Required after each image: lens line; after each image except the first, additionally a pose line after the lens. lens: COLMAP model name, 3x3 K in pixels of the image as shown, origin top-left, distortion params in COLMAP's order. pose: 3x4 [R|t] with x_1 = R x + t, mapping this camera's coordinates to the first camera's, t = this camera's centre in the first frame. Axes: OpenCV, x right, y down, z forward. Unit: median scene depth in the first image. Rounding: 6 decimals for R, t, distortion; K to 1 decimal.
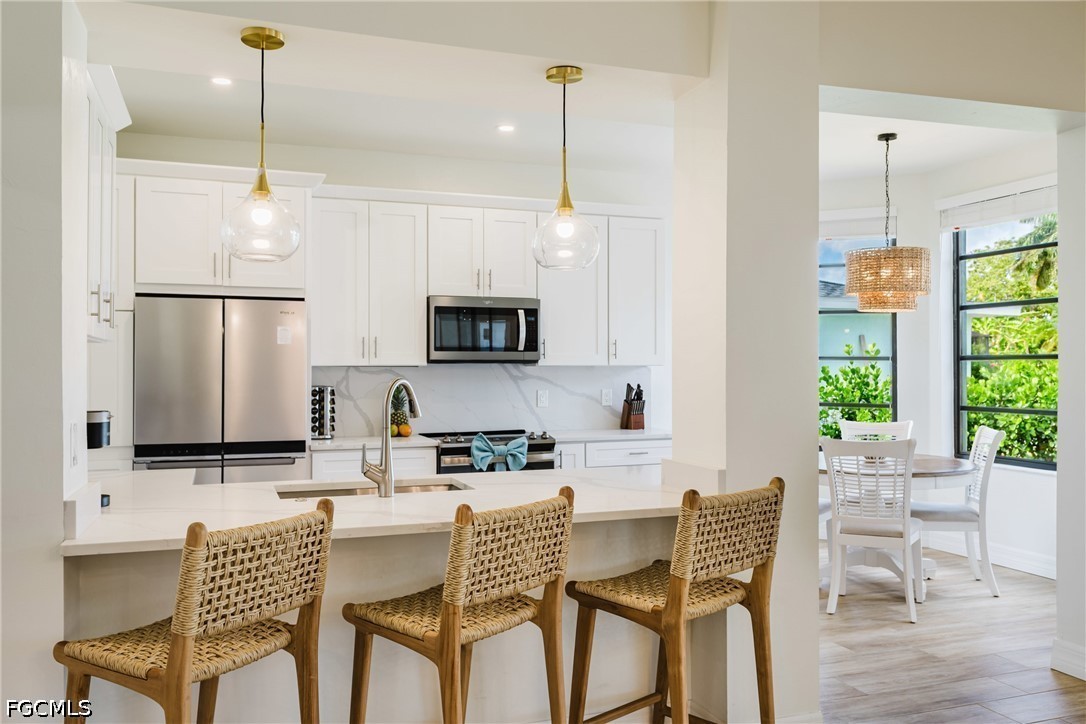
lens RADIAL K [[897.9, 0, 546.6], [0, 897.9, 360.9], [0, 0, 1]] dist [0.001315, -0.013224]
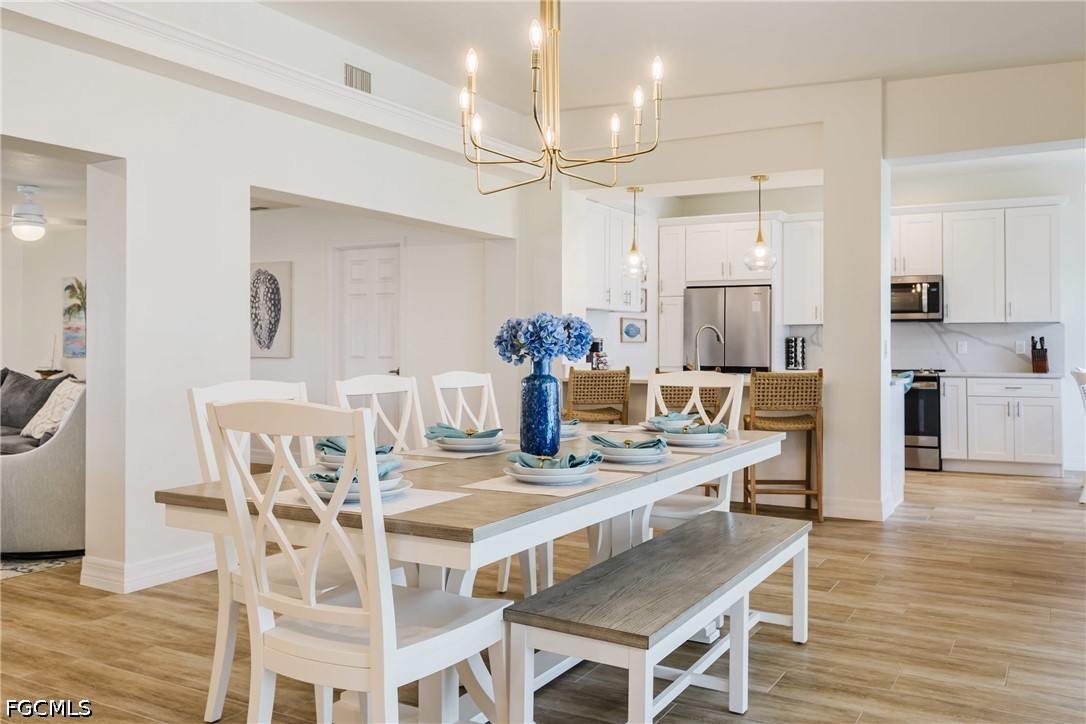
lens RADIAL K [[897.9, 0, 555.2], [0, 897.9, 332.4], [0, 0, 1]] dist [0.001315, -0.013224]
pose [[0.650502, -0.008846, -0.759453, 0.672089], [0.003752, 0.999957, -0.008433, 0.030366], [0.759495, 0.002637, 0.650508, -0.373940]]
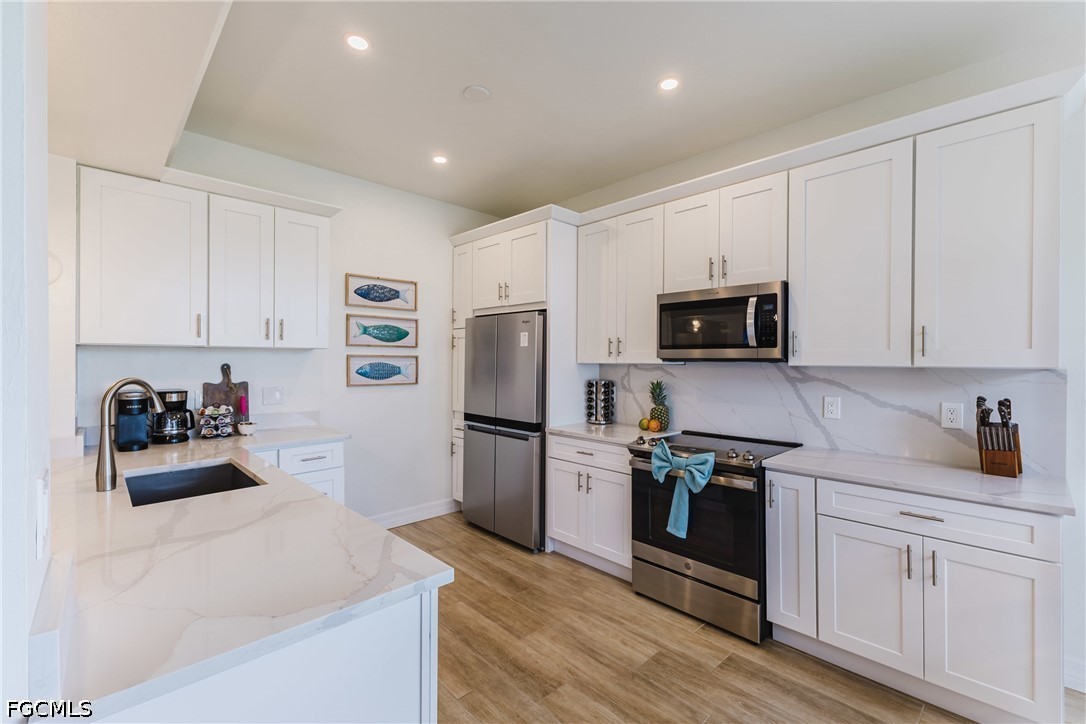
lens RADIAL K [[463.7, 0, 552.2], [0, 463.7, 359.2], [0, 0, 1]] dist [0.011549, -0.001812]
pose [[0.410158, 0.000653, -0.912014, 0.284243], [-0.000583, 1.000000, 0.000454, -0.000341], [0.912014, 0.000346, 0.410158, 0.658626]]
